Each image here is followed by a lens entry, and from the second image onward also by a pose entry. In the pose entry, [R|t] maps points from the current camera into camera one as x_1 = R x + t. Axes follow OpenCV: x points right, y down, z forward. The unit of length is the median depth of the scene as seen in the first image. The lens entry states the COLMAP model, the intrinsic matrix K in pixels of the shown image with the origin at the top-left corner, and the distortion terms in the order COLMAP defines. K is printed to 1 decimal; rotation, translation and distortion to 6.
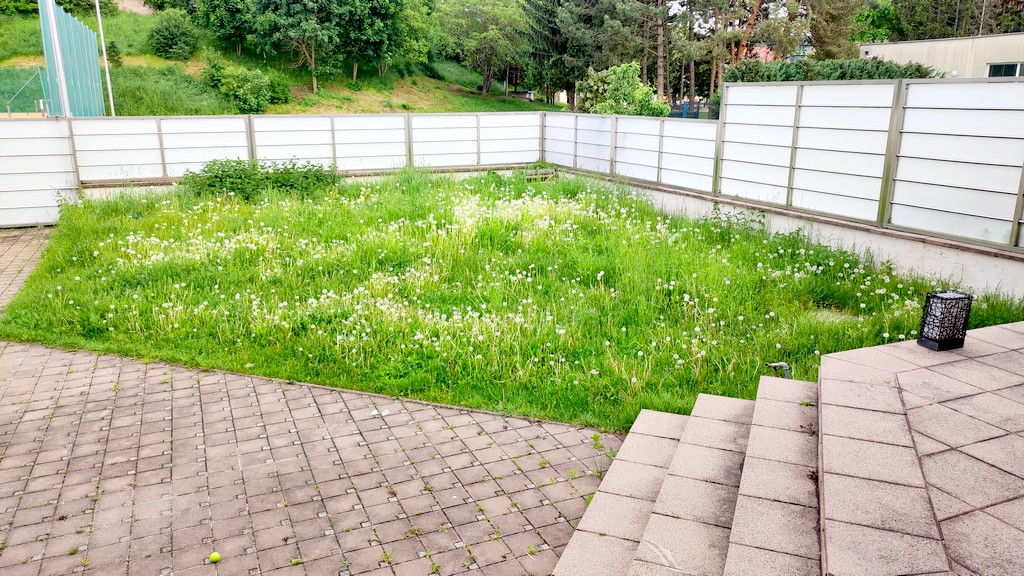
lens RADIAL K [[752.9, 0, 511.3], [0, 752.9, 290.2], [0, 0, 1]] dist [0.027987, -0.017813]
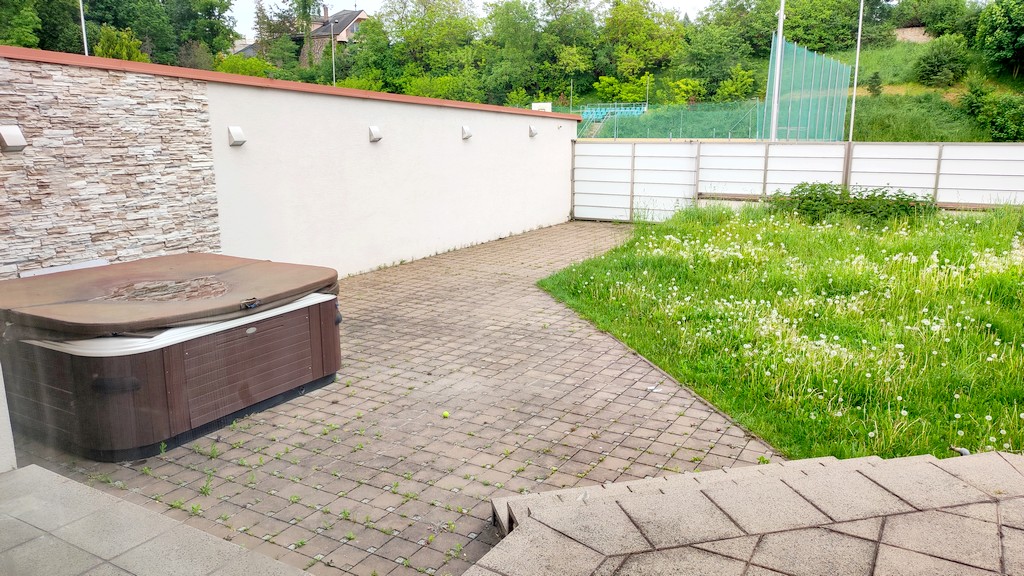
lens RADIAL K [[752.9, 0, 510.1], [0, 752.9, 287.0], [0, 0, 1]] dist [0.027987, -0.017813]
pose [[0.578870, 0.173446, -0.796760, 0.260351], [-0.203945, 0.976857, 0.064479, -0.010400], [0.789504, 0.125170, 0.600846, 0.037244]]
